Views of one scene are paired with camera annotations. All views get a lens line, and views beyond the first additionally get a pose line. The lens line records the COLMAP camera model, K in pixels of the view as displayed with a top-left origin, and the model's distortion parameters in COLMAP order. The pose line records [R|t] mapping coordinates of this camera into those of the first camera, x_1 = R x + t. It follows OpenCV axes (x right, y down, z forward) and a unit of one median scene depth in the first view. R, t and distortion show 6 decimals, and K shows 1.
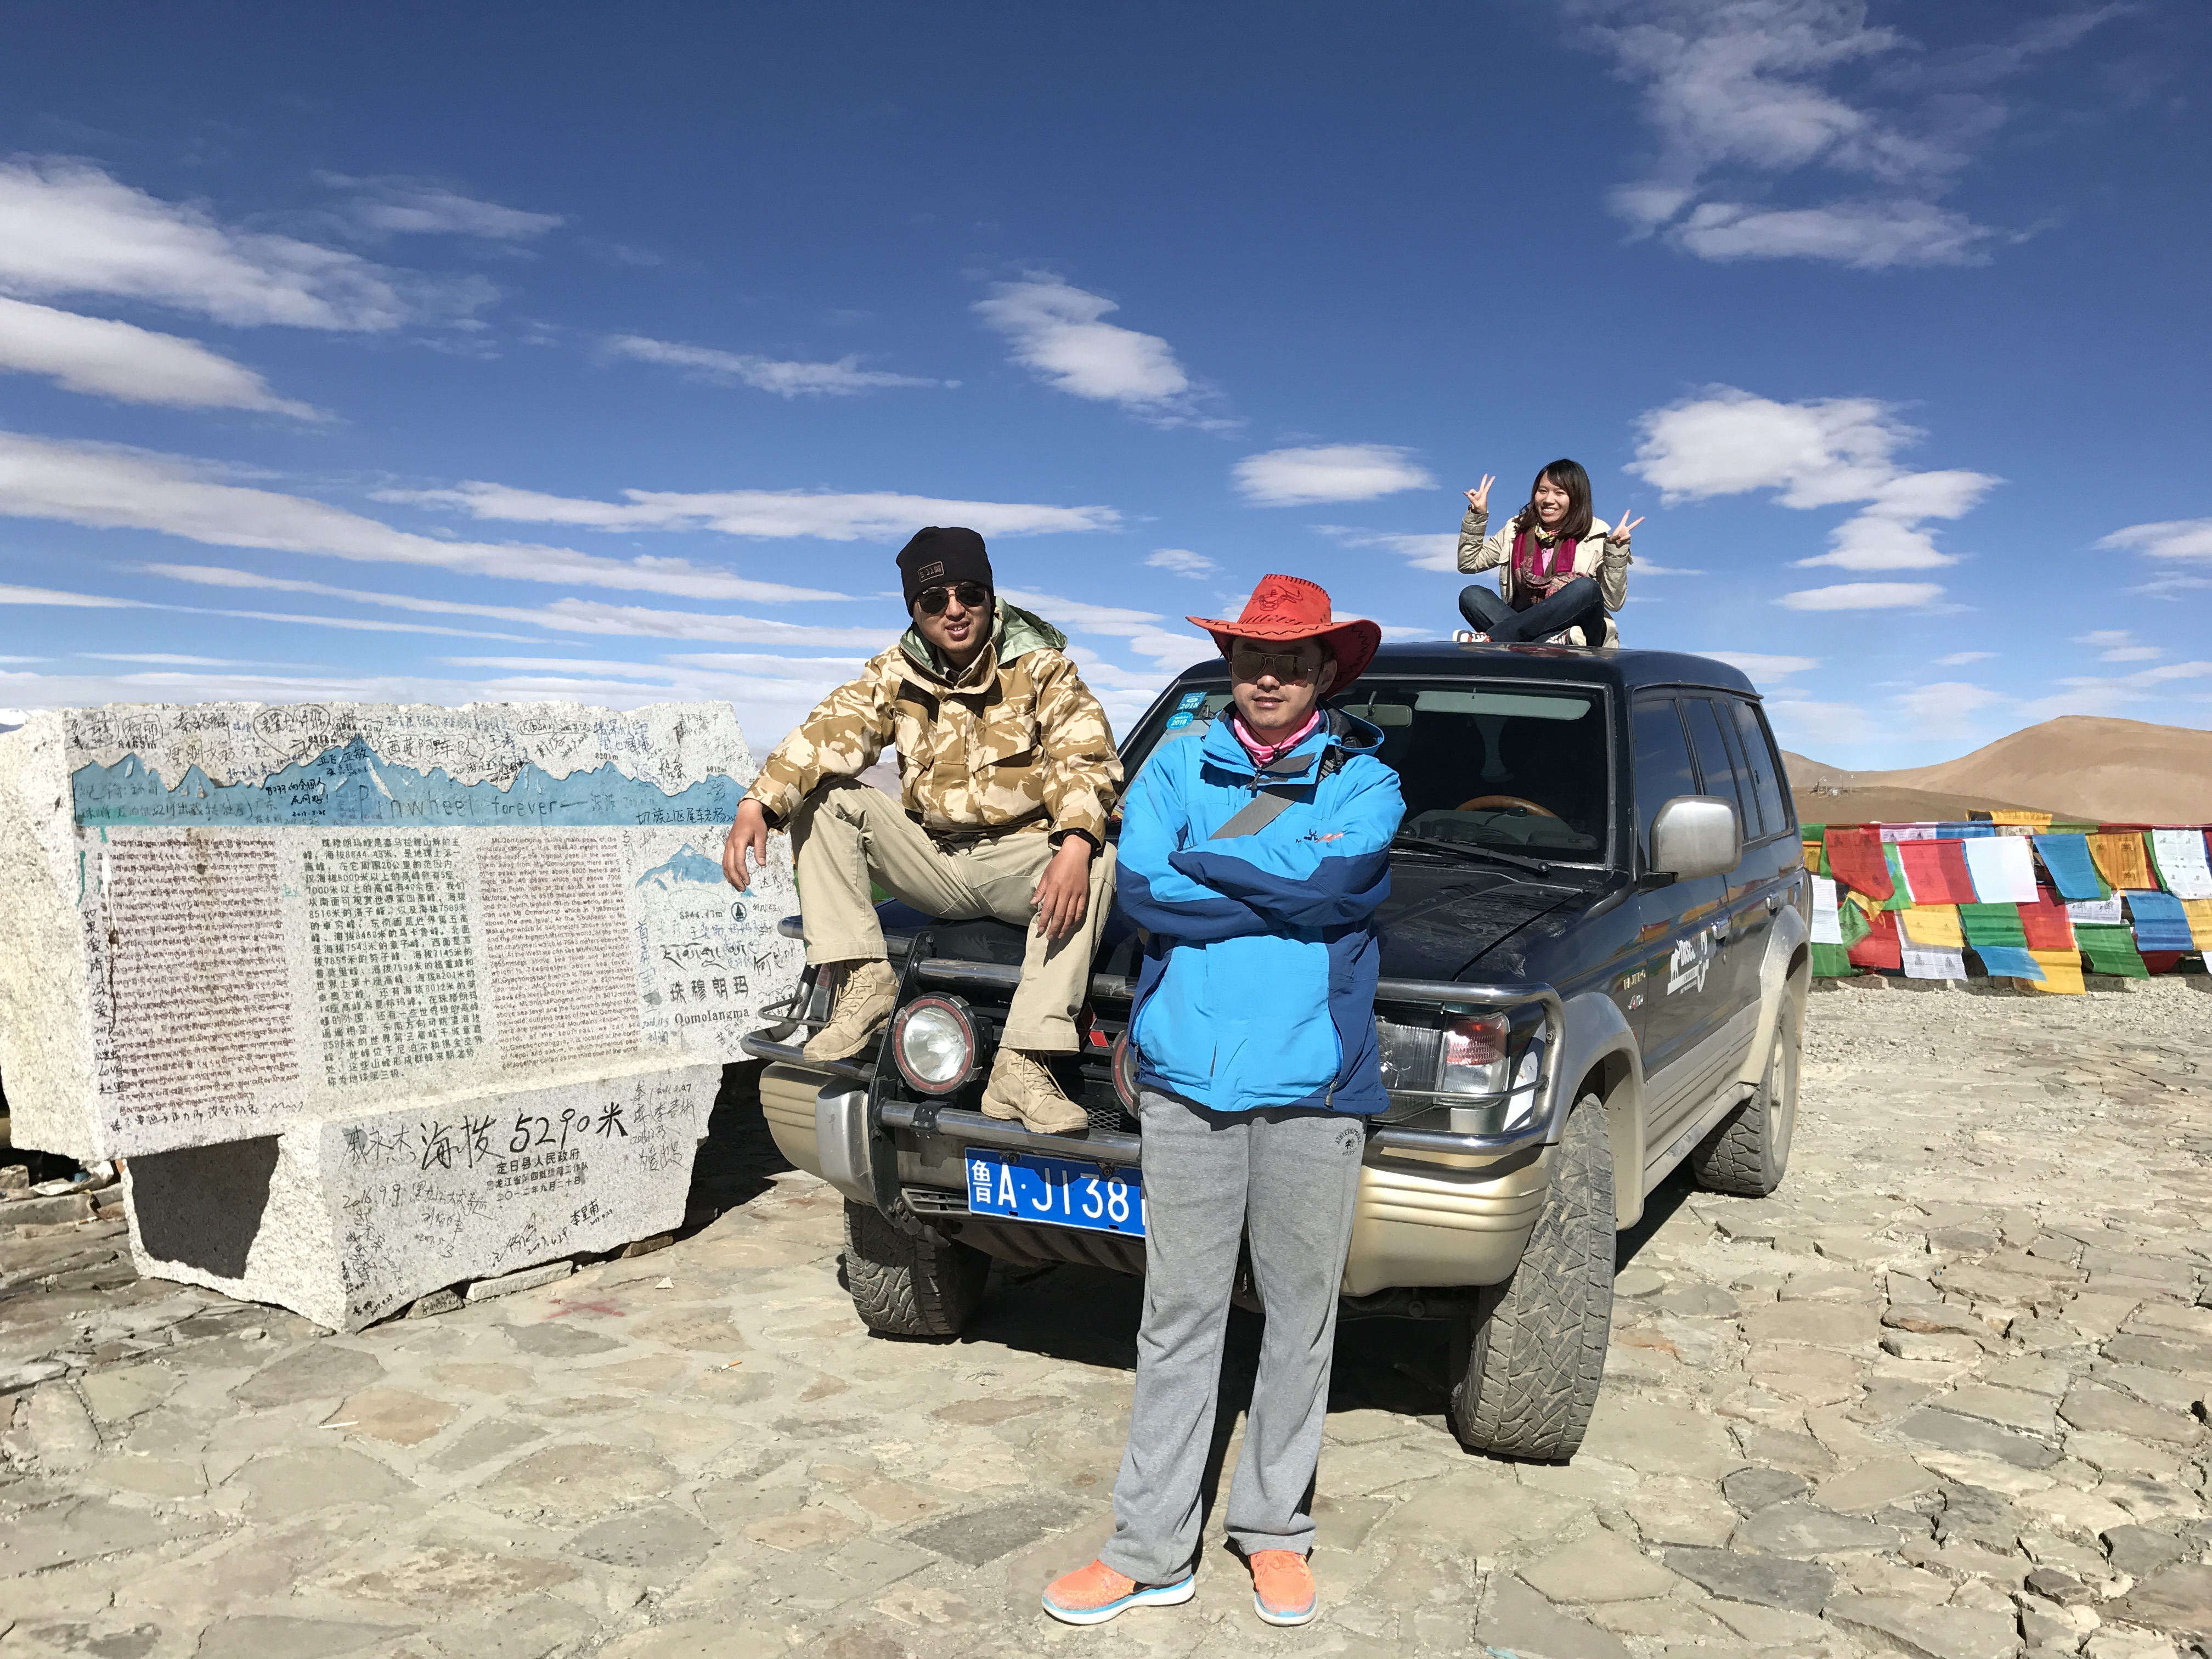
lens RADIAL K [[1795.6, 0, 1107.1], [0, 1795.6, 836.4], [0, 0, 1]] dist [0.002393, -0.001680]
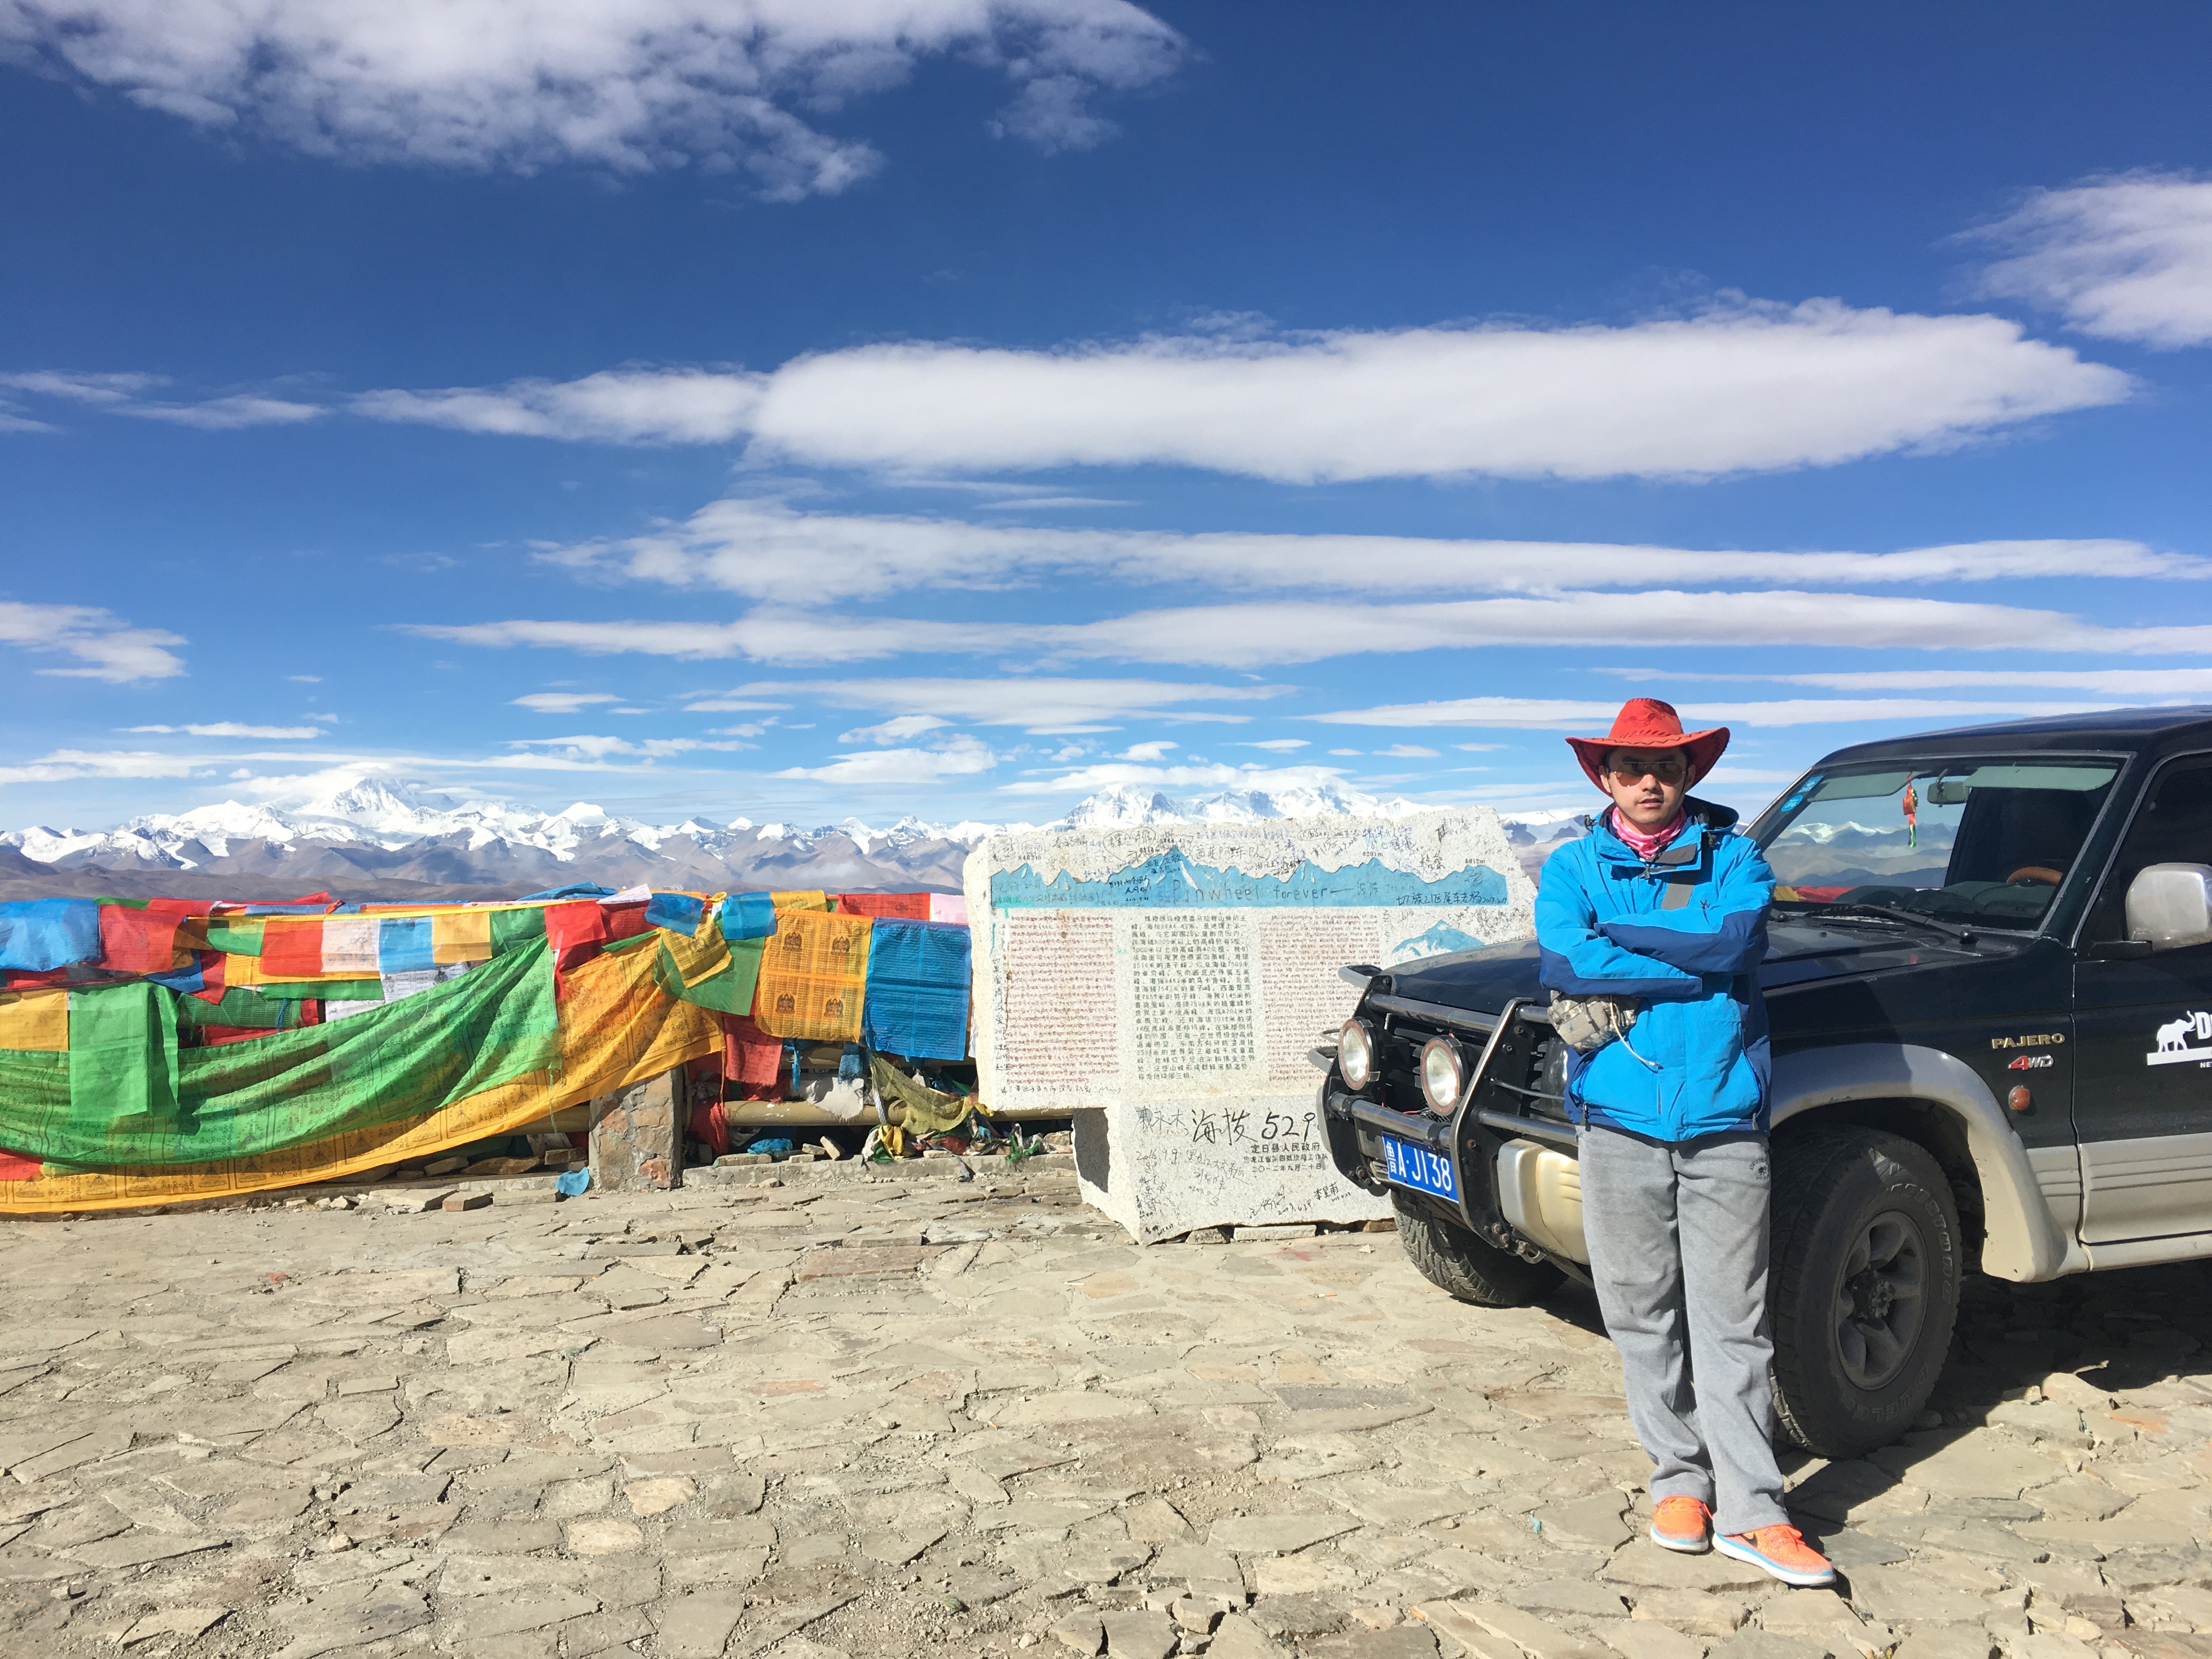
lens RADIAL K [[1855.8, 0, 1103.0], [0, 1855.8, 825.7], [0, 0, 1]] dist [0.002427, -0.004165]
pose [[0.723758, -0.036201, -0.689103, 0.601369], [0.000693, 0.998661, -0.051736, 0.006091], [0.690053, 0.036967, 0.722814, -0.150723]]
